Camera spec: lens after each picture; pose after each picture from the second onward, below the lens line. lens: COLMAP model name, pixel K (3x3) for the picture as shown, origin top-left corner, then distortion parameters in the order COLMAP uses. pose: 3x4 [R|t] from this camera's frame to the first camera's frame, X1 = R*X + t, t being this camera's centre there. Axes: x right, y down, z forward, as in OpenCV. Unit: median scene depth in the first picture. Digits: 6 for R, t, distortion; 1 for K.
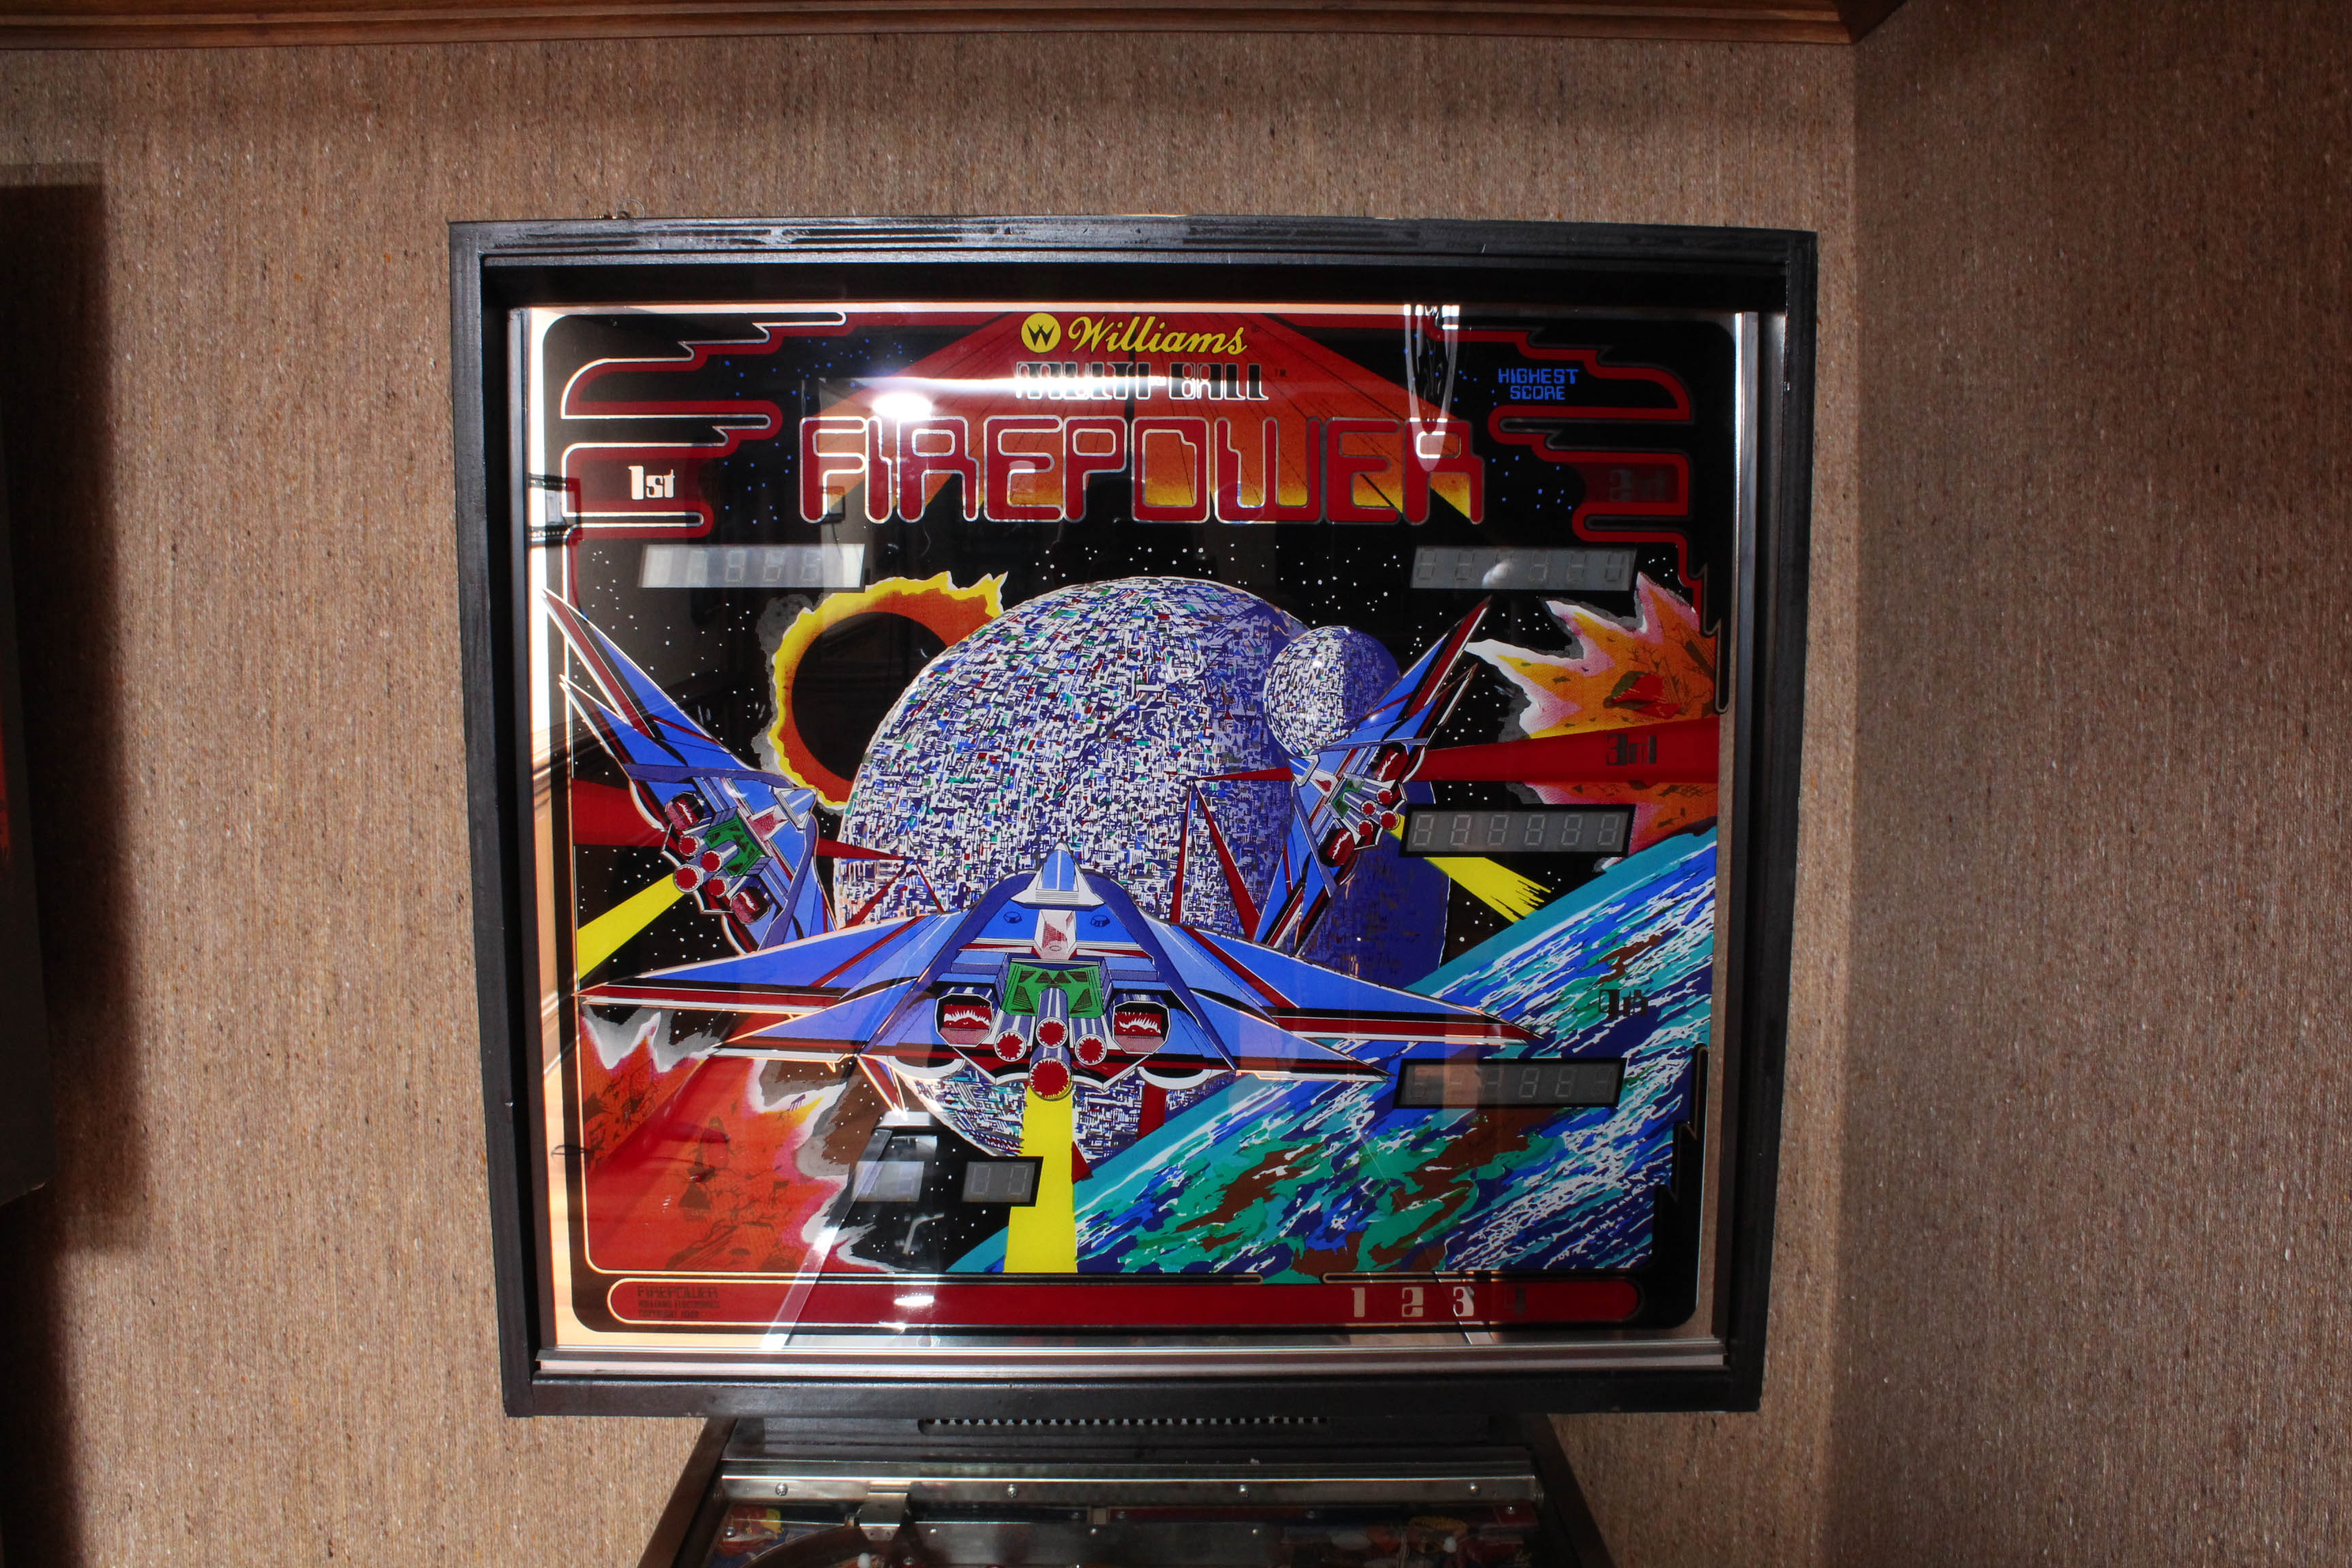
lens RADIAL K [[1934.3, 0, 1172.1], [0, 1934.3, 804.0], [0, 0, 1]] dist [-0.172223, 0.141367]
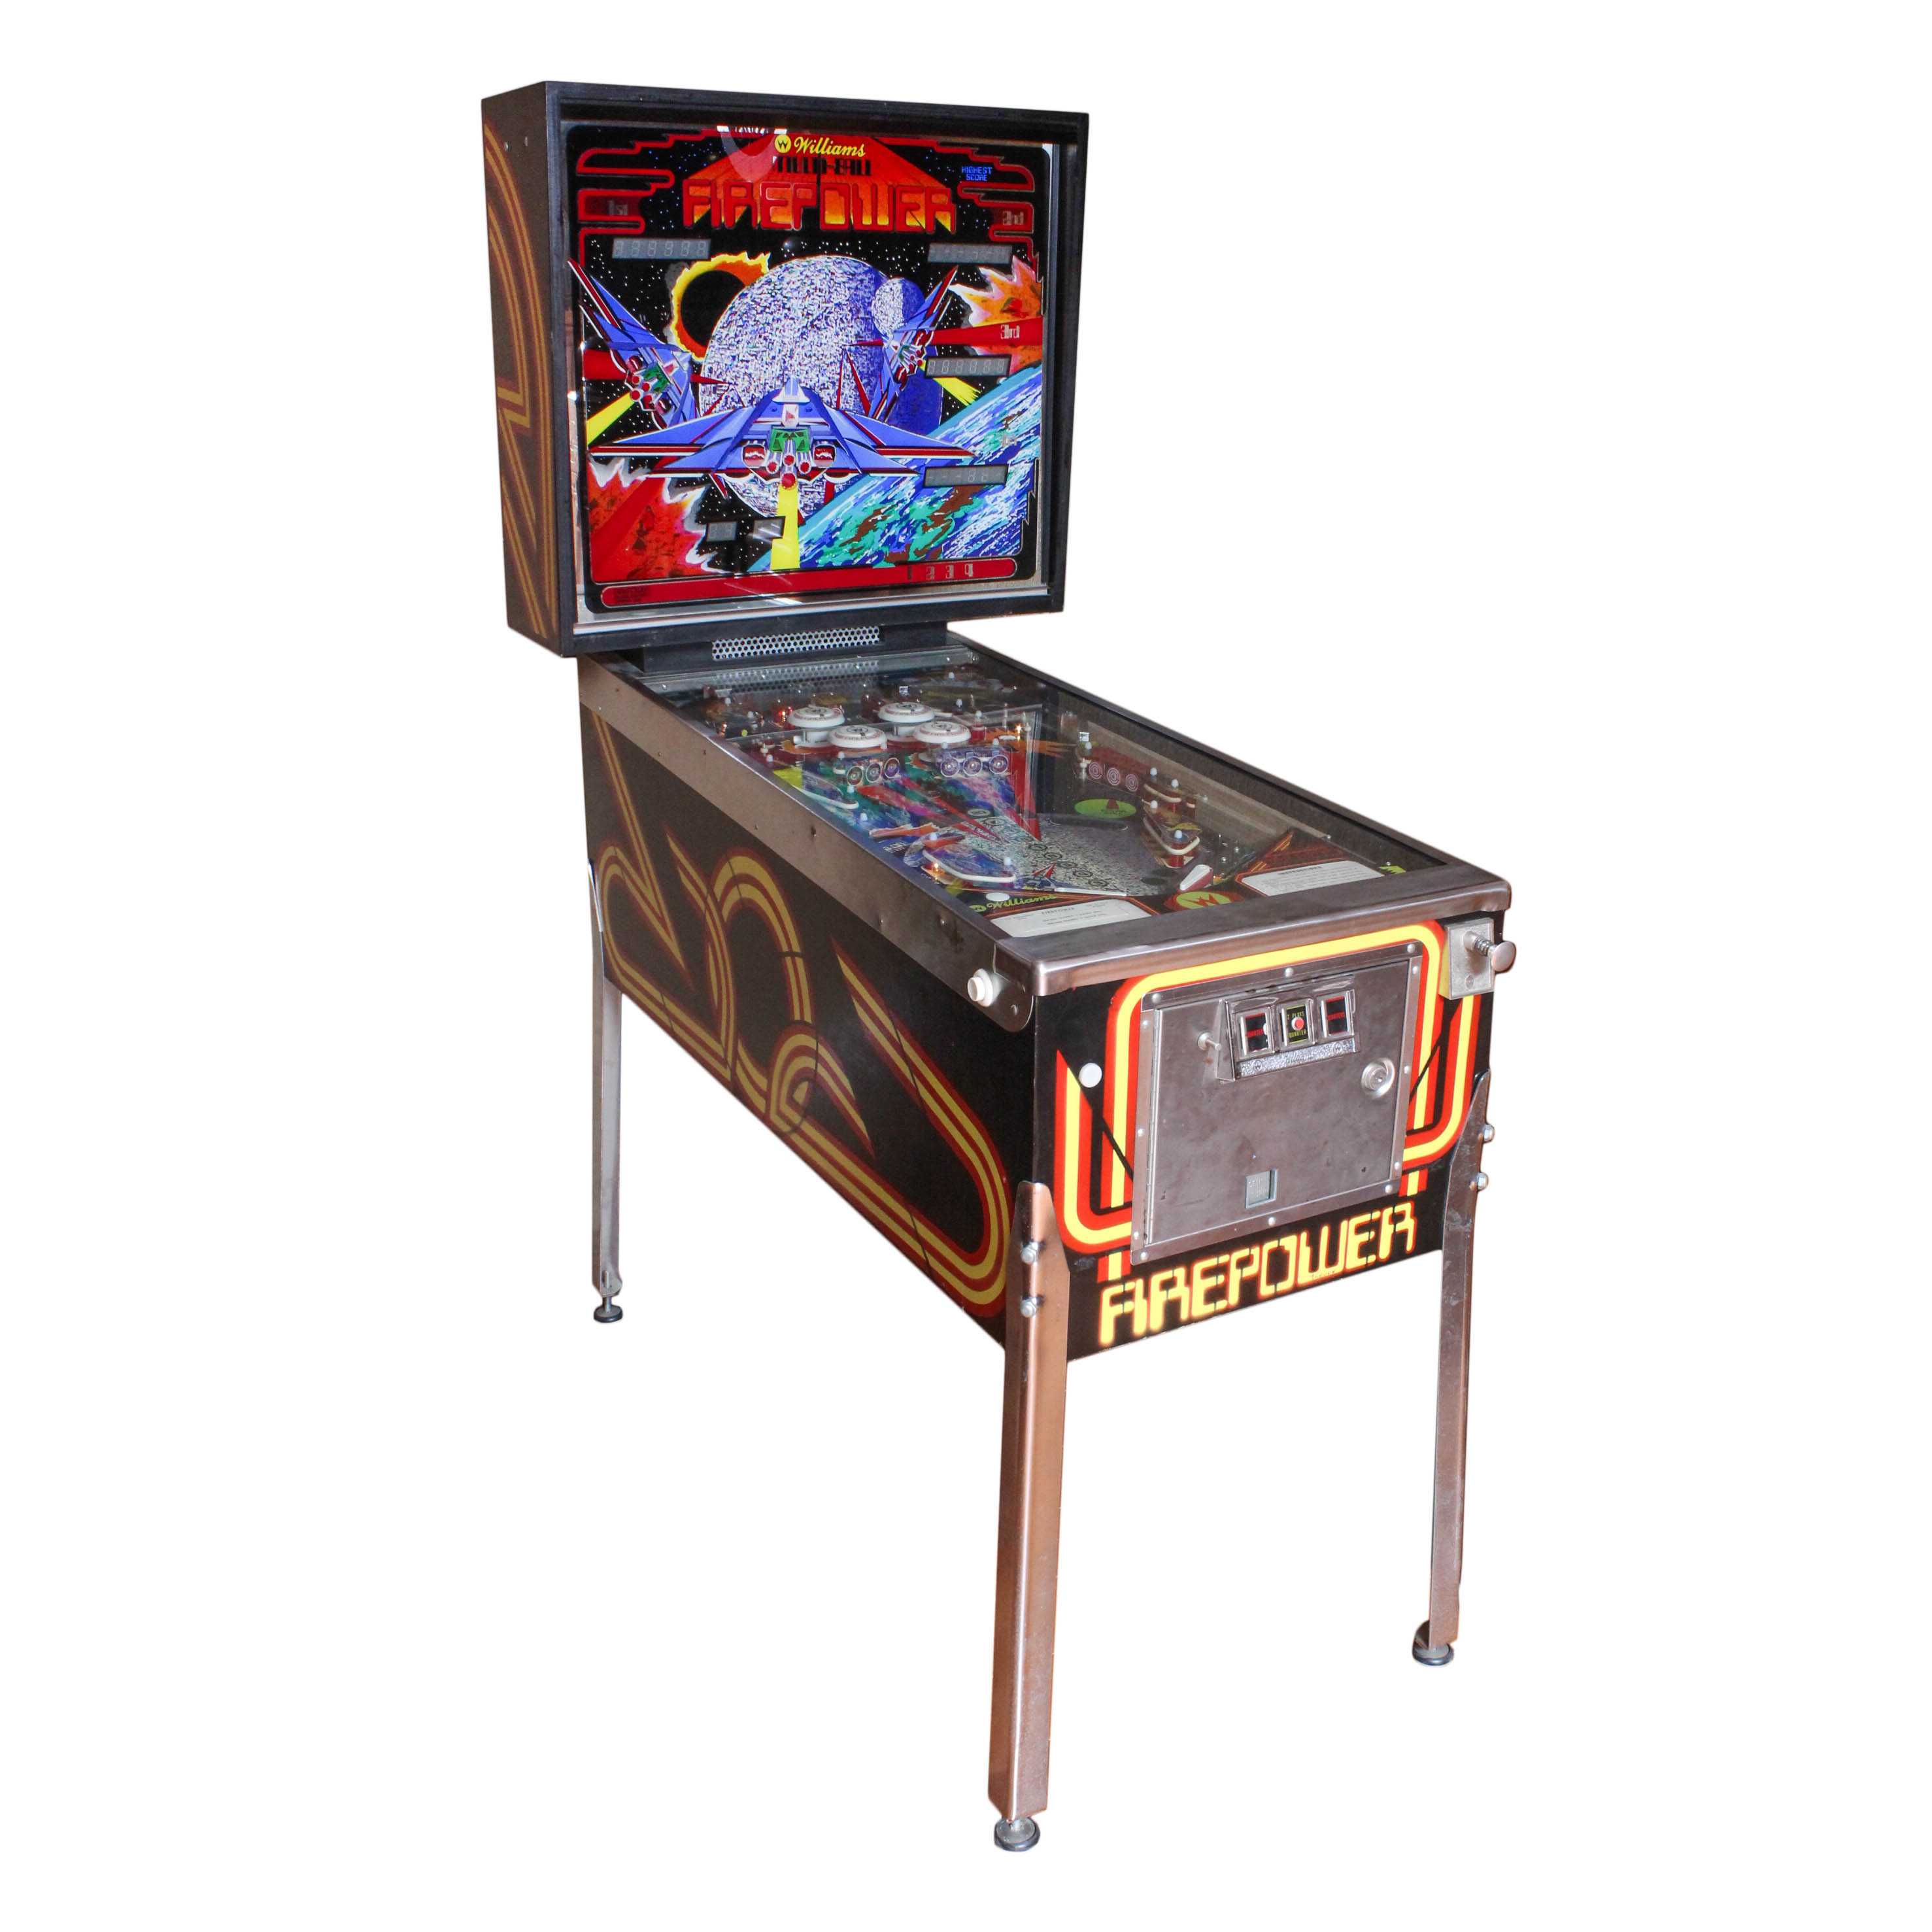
lens RADIAL K [[1828.2, 0, 982.7], [0, 1828.2, 952.9], [0, 0, 1]] dist [-0.121558, 0.000000]
pose [[0.881651, -0.154543, 0.445879, -0.910339], [0.030799, 0.961685, 0.272423, 0.103434], [-0.470896, -0.226449, 0.852630, -1.078165]]
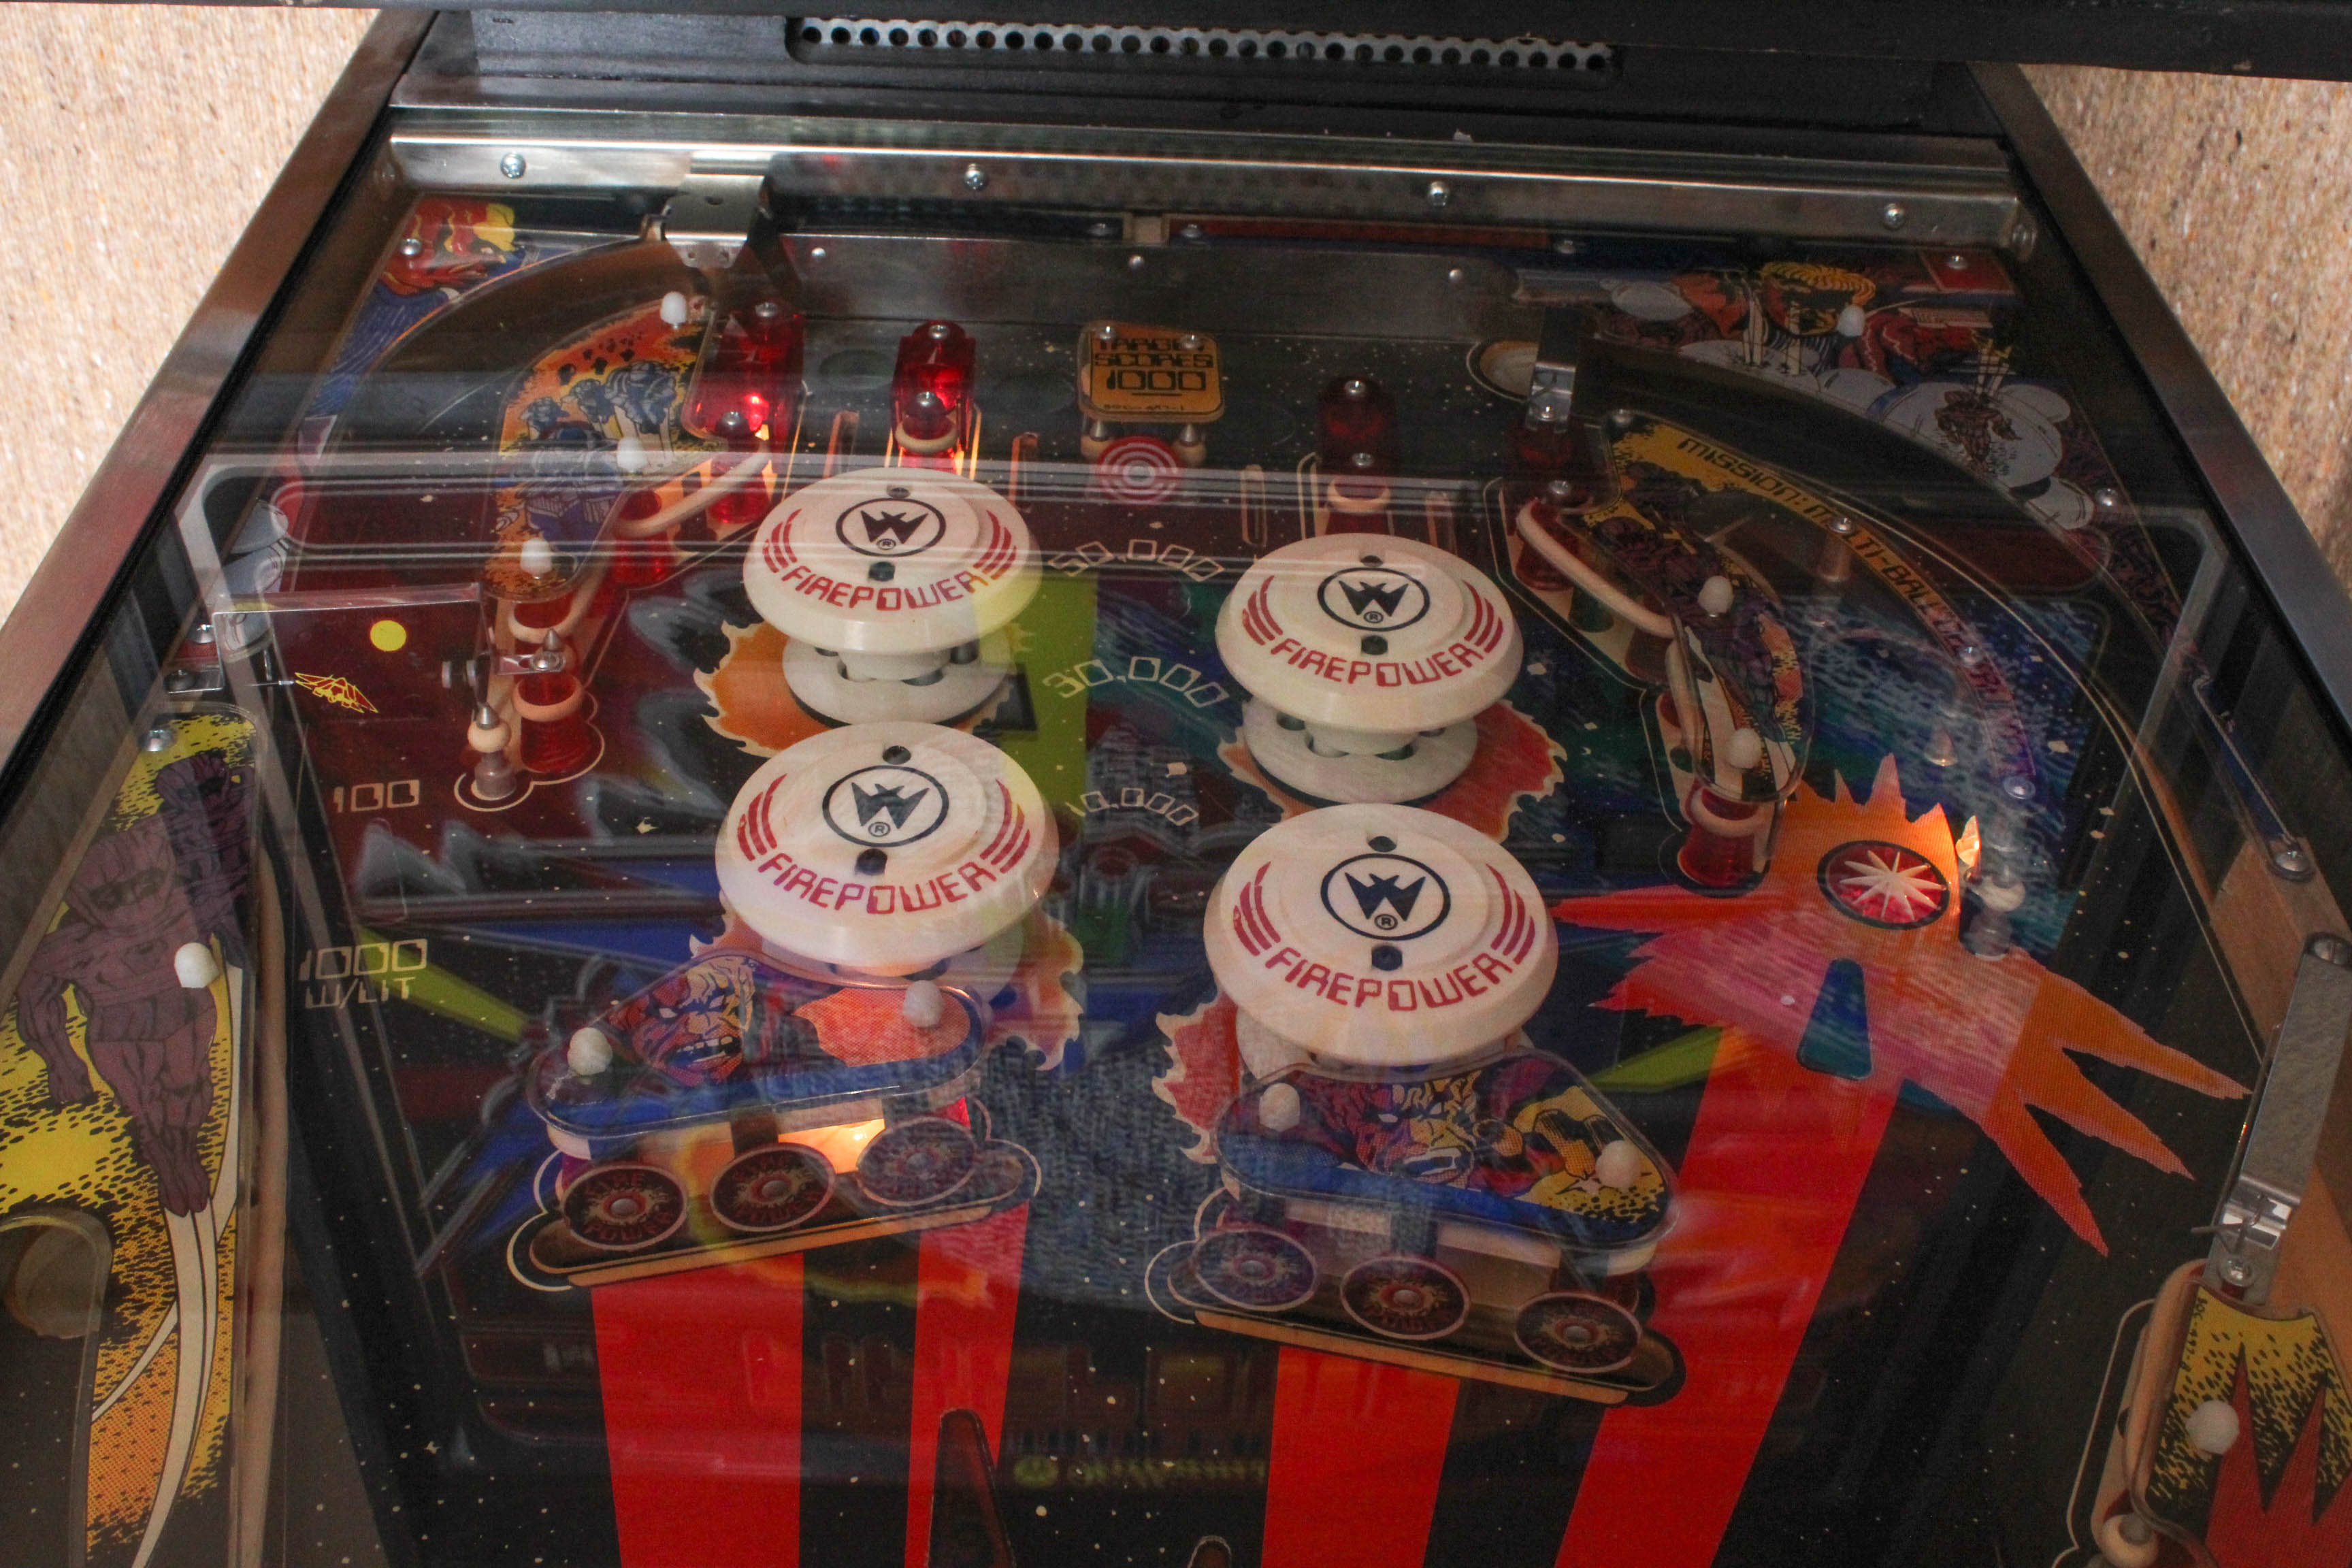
lens RADIAL K [[2462.0, 0, 1183.8], [0, 2462.0, 796.9], [0, 0, 1]] dist [-0.085194, 0.000000]
pose [[0.999273, 0.035525, 0.013840, -0.034261], [-0.037336, 0.838331, 0.543881, 0.154323], [0.007719, -0.544002, 0.839048, 0.388538]]
